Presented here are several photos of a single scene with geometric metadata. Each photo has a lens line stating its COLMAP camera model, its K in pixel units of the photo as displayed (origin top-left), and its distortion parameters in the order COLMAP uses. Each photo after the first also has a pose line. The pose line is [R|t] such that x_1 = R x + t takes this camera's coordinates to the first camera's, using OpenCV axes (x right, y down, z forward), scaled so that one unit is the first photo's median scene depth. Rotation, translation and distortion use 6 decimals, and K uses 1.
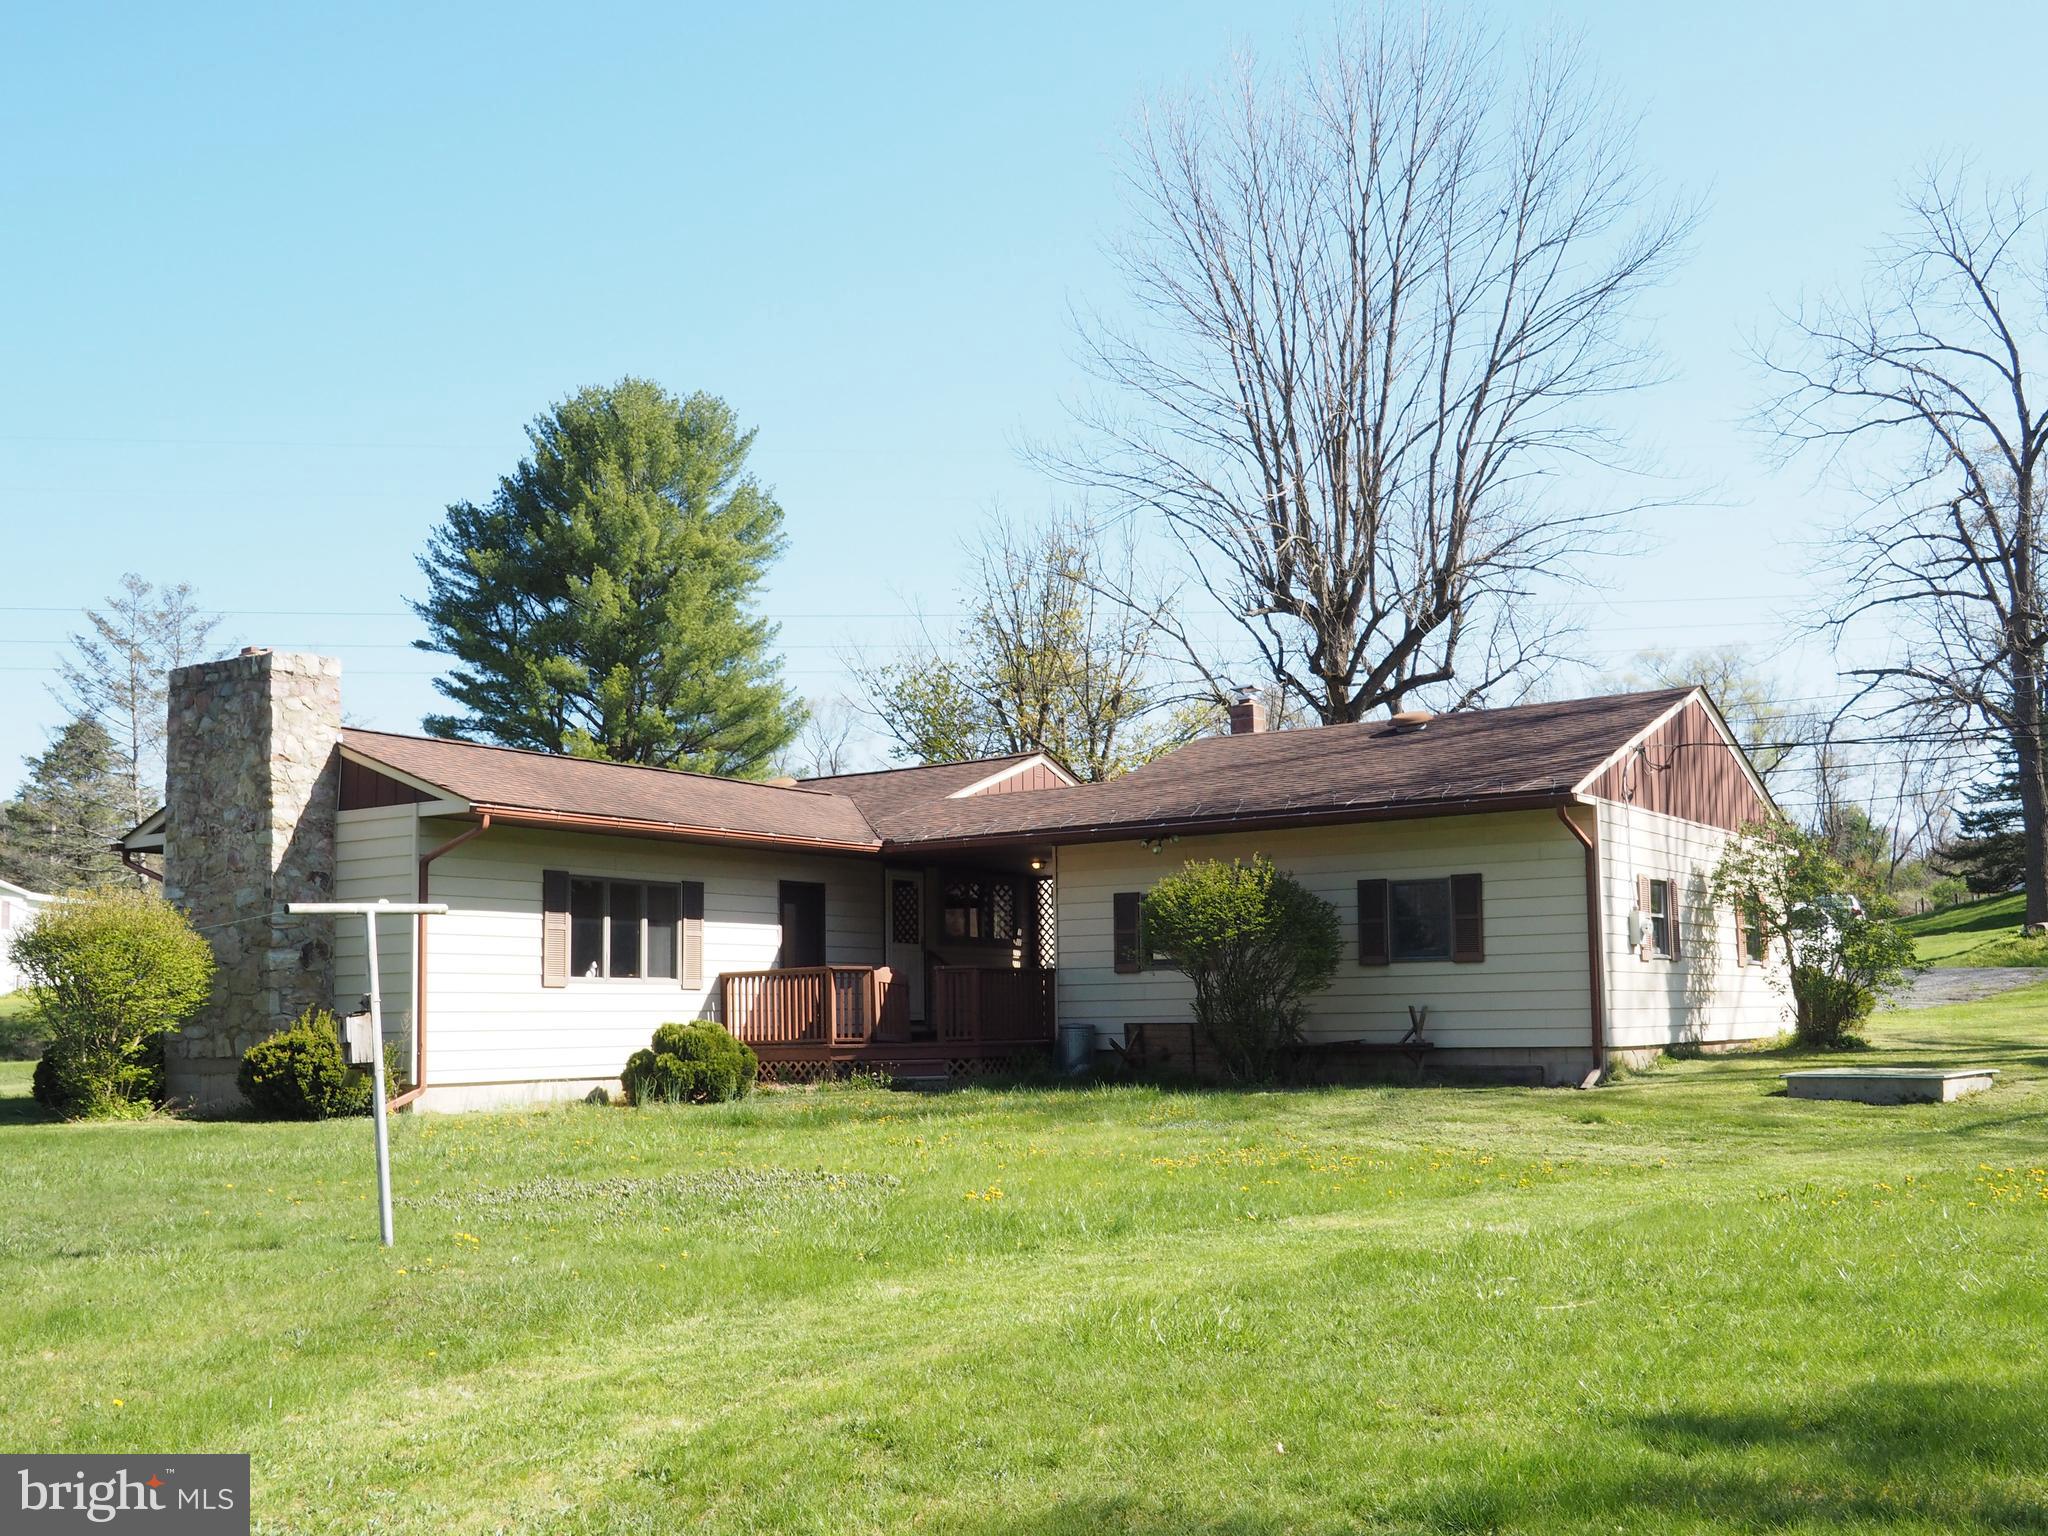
lens RADIAL K [[2001.0, 0, 1023.4], [0, 2001.0, 778.9], [0, 0, 1]] dist [-0.015959, 0.000000]
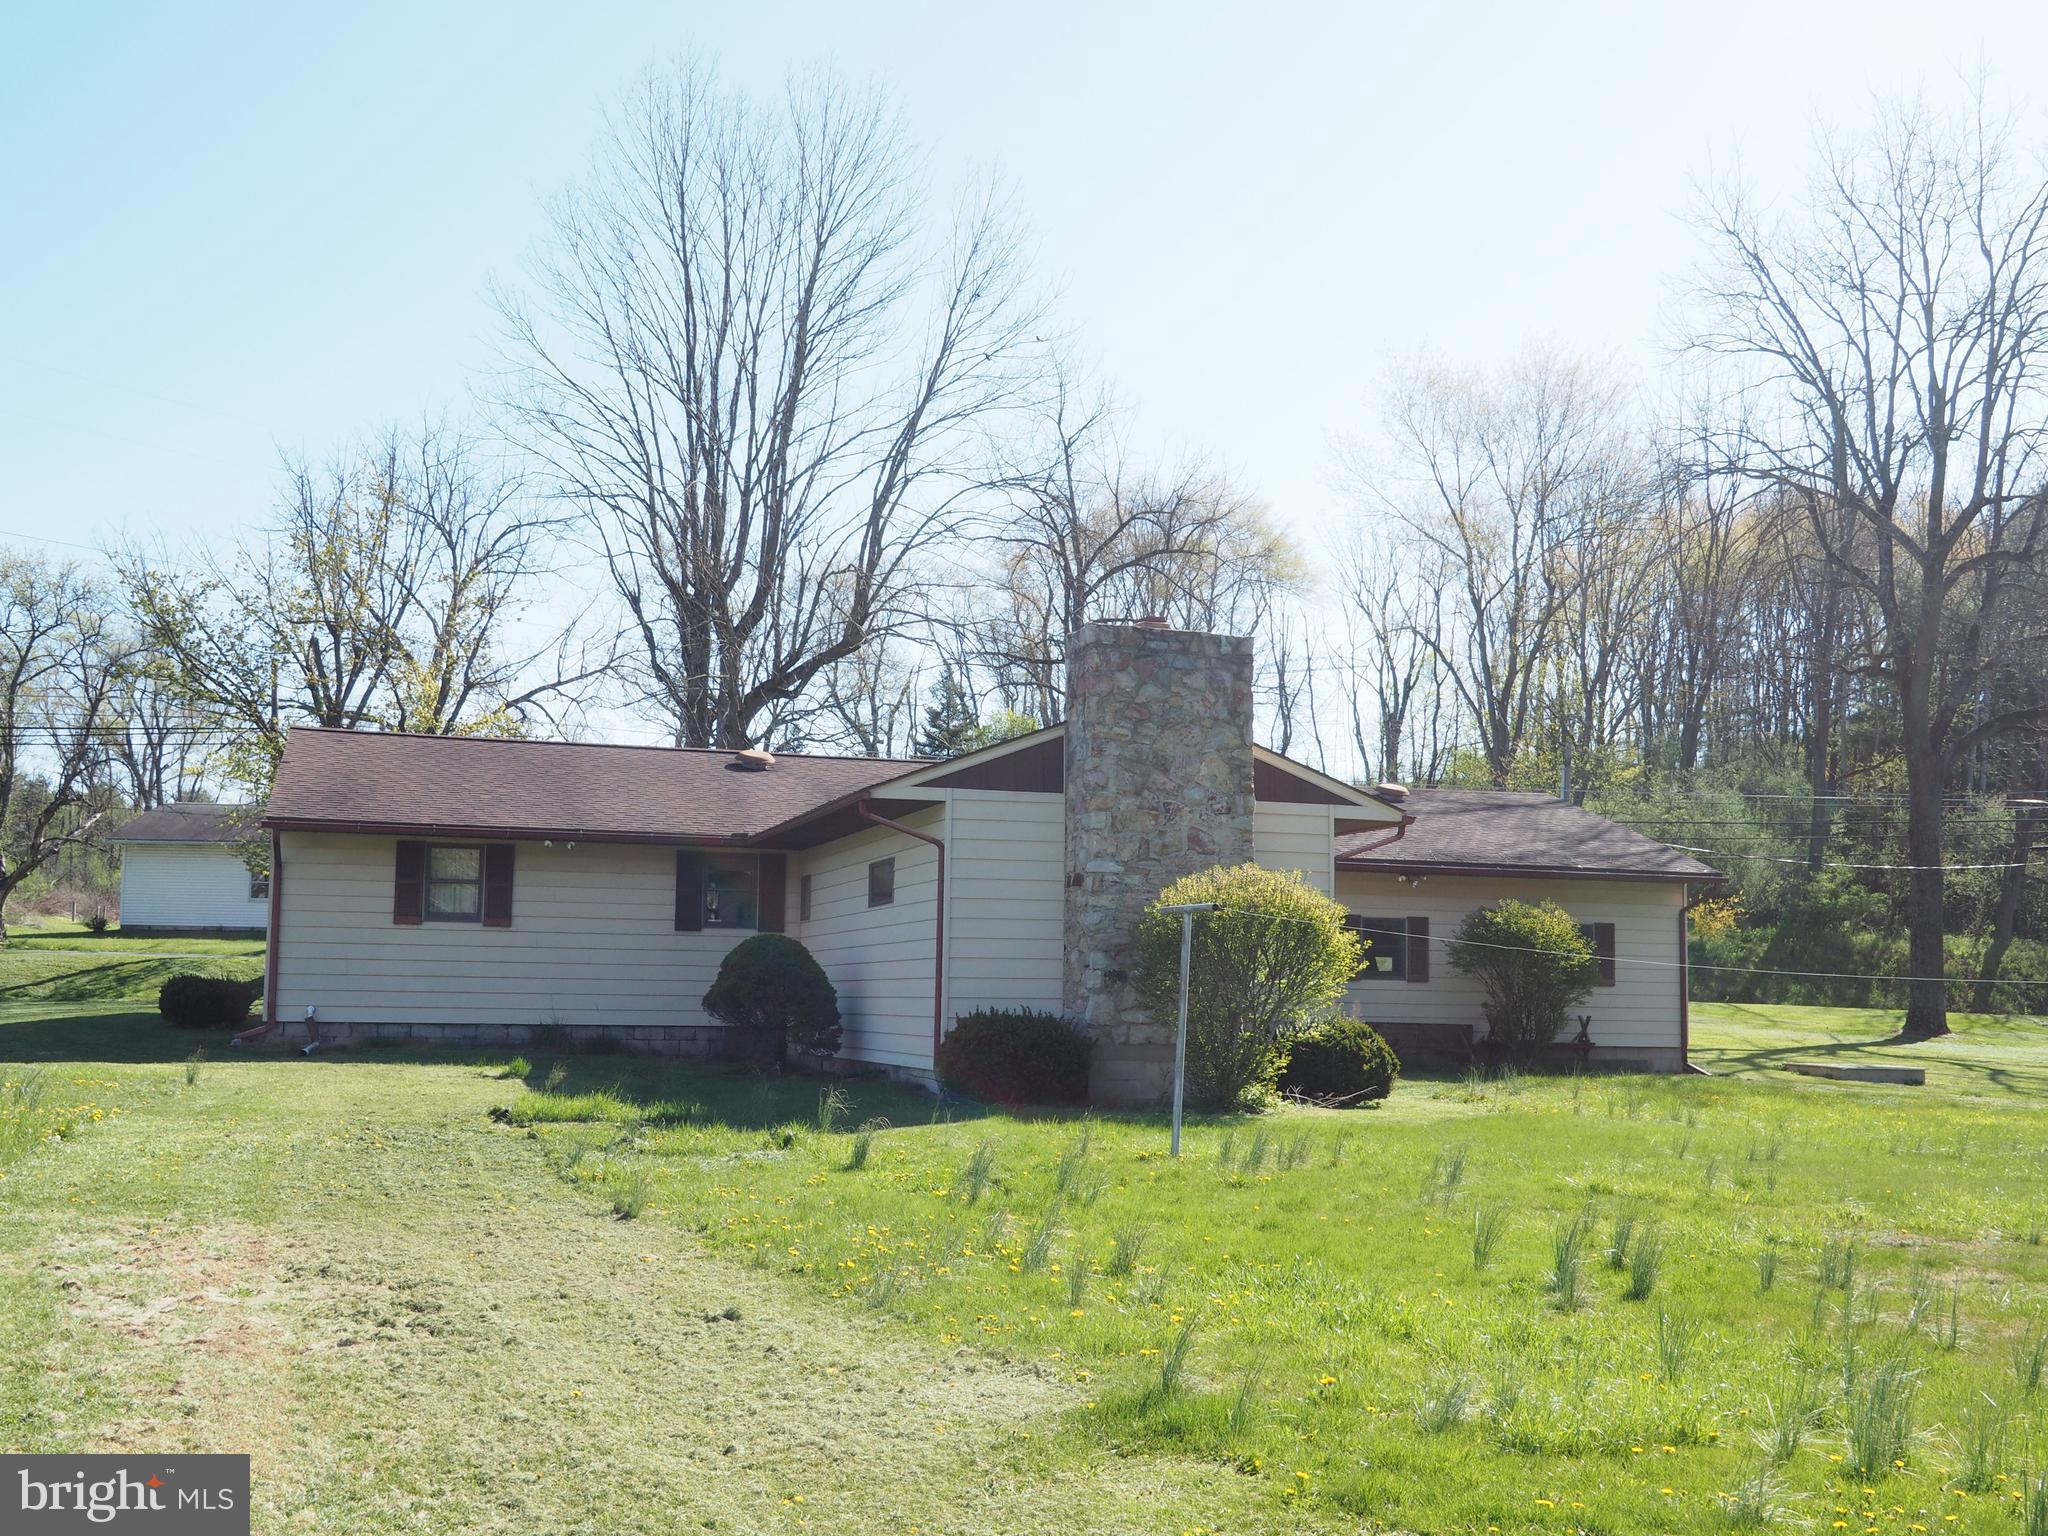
lens RADIAL K [[2001.0, 0, 1019.7], [0, 2001.0, 789.3], [0, 0, 1]] dist [-0.015959, 0.000000]
pose [[0.638302, 0.109999, 0.761886, -1.174181], [-0.120414, 0.991822, -0.042314, 0.066227], [-0.760309, -0.064733, 0.646327, 0.430619]]
